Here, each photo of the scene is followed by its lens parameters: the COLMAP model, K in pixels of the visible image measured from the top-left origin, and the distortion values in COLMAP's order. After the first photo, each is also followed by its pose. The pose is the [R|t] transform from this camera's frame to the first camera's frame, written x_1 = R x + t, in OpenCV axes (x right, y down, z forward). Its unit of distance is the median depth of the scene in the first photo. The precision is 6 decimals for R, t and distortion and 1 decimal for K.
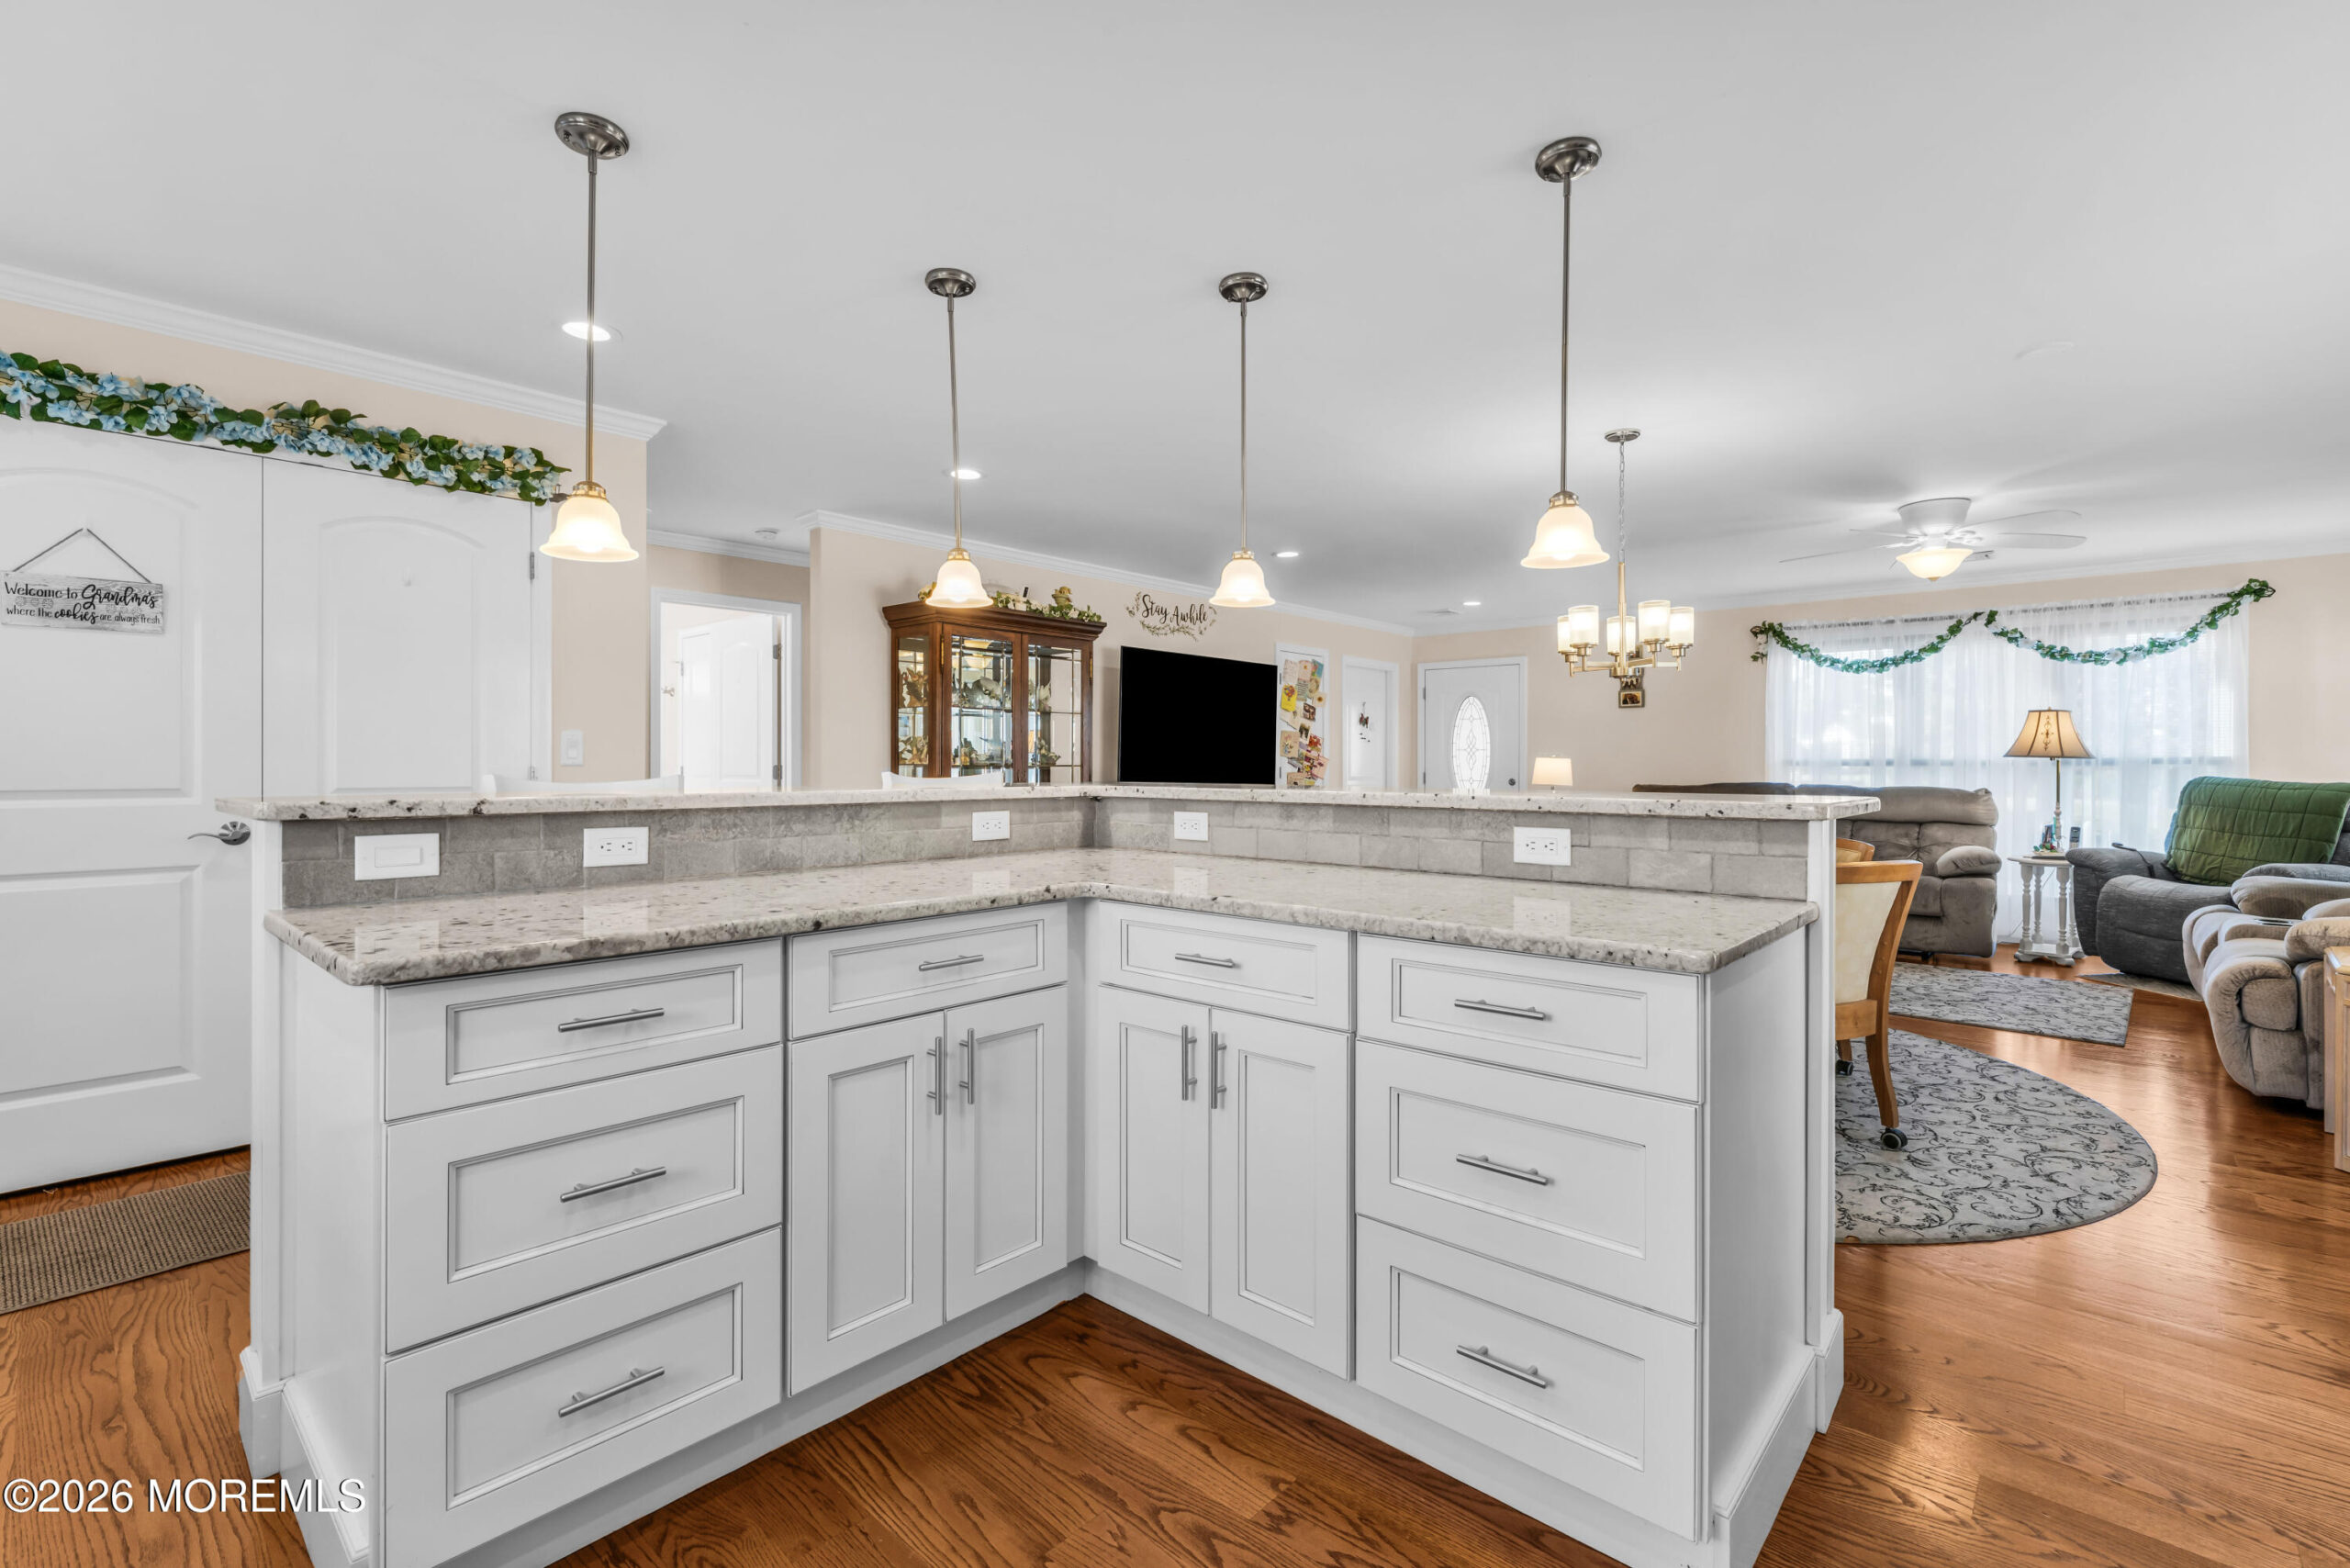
lens RADIAL K [[1044.5, 0, 1173.6], [0, 1044.5, 775.1], [0, 0, 1]] dist [0.000534, -0.000155]
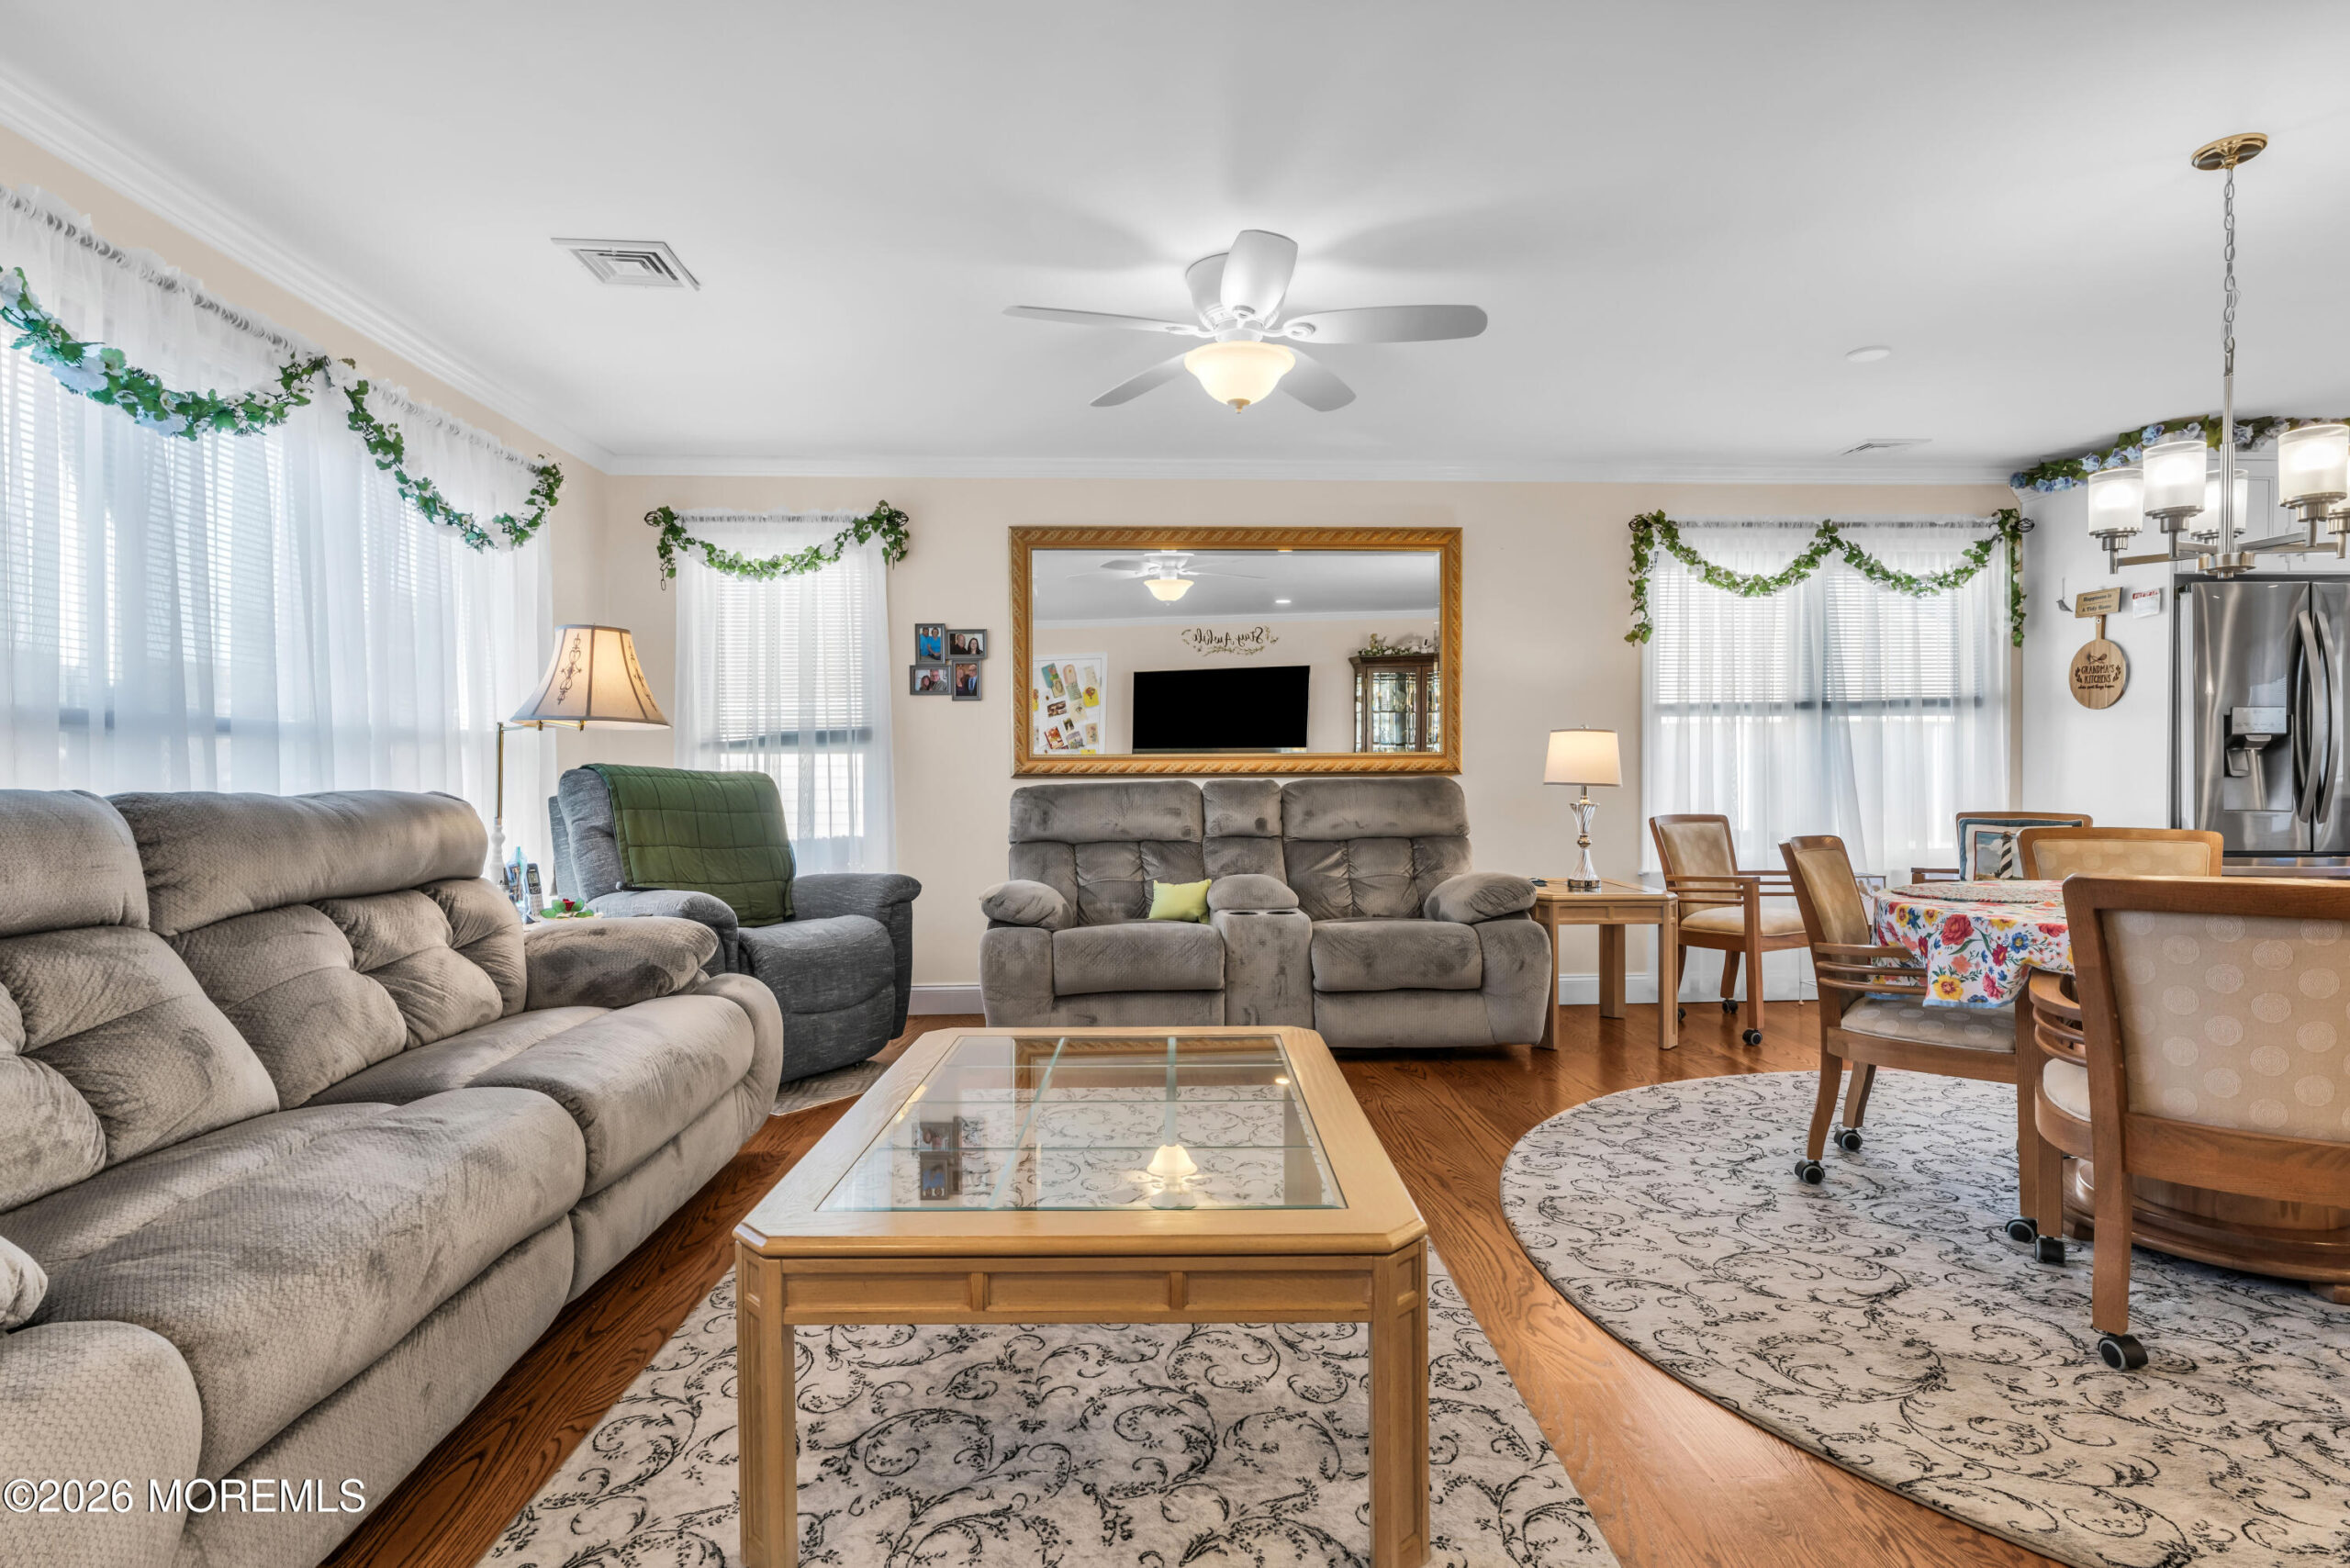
lens RADIAL K [[1183.8, 0, 1168.0], [0, 1183.8, 790.9], [0, 0, 1]] dist [-0.000790, -0.000487]
pose [[-0.711559, -0.007404, 0.702588, 0.237089], [0.011361, 0.999693, 0.022041, 0.005030], [-0.702535, 0.023665, -0.711256, 1.153622]]
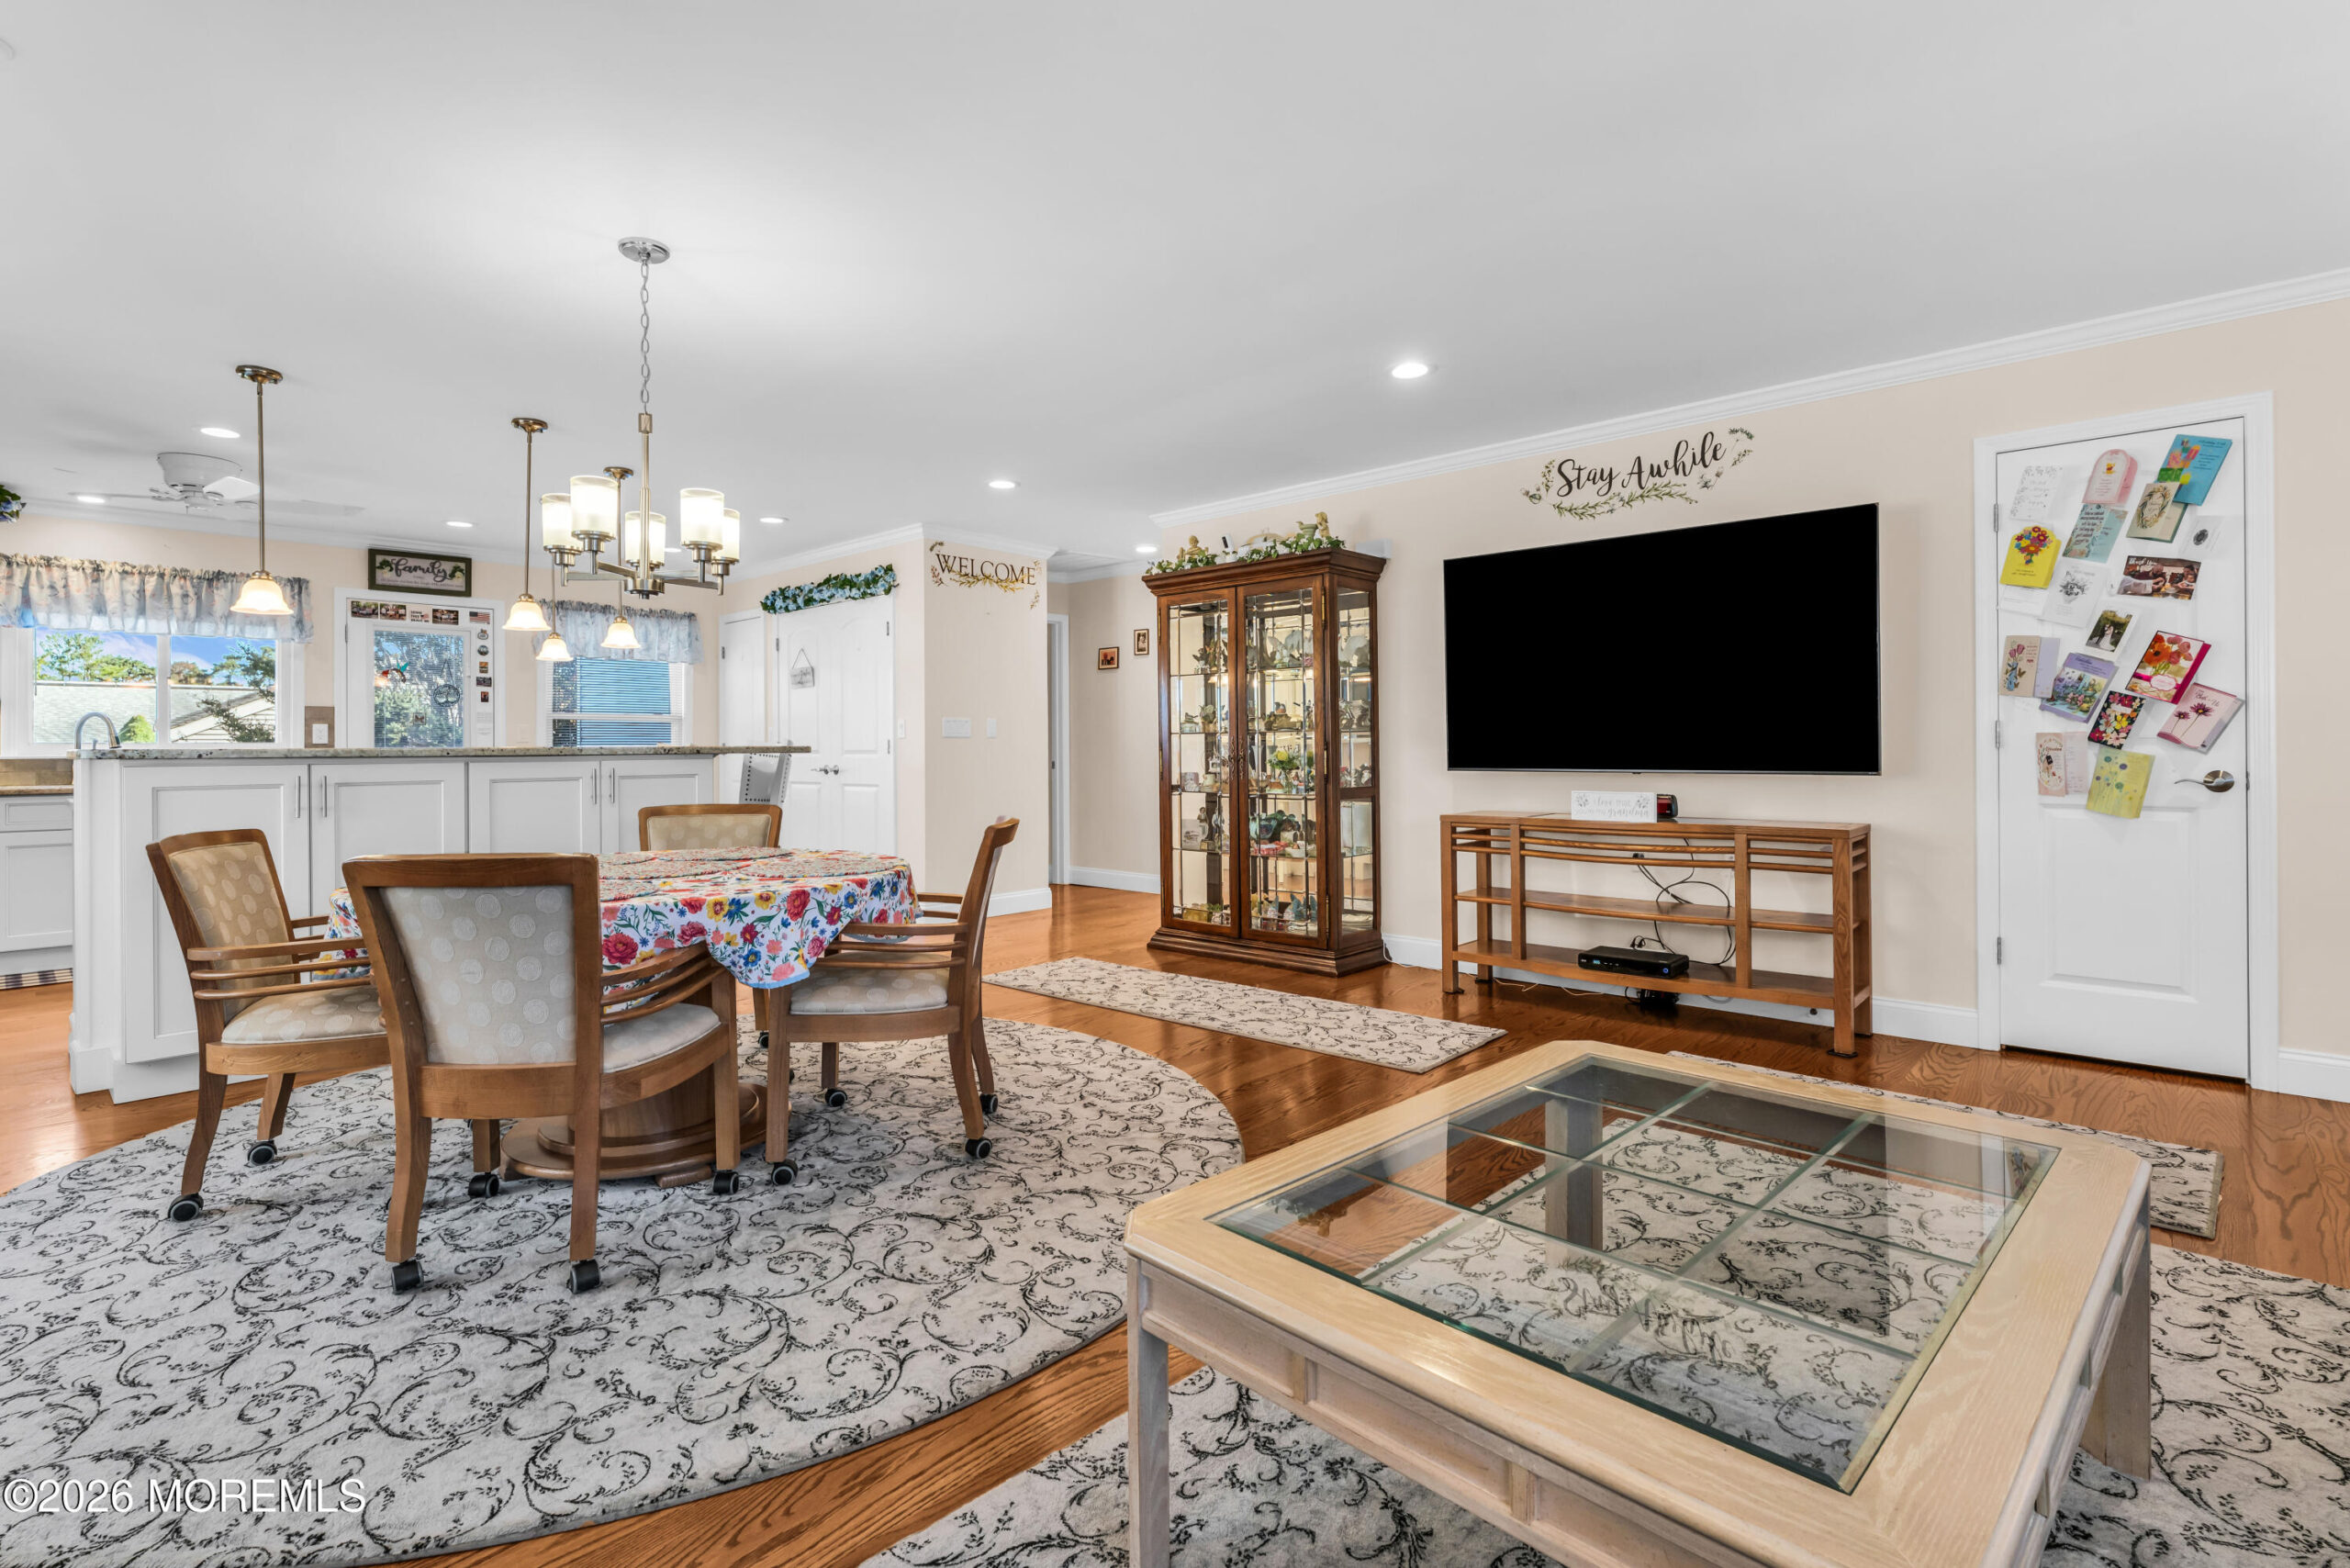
lens RADIAL K [[1100.0, 0, 1156.1], [0, 1100.0, 745.3], [0, 0, 1]] dist [0.000799, 0.000517]
pose [[-0.018564, -0.005138, -0.999814, 0.714829], [-0.002274, 0.999984, -0.005097, 0.006931], [0.999825, 0.002179, -0.018575, 0.832538]]
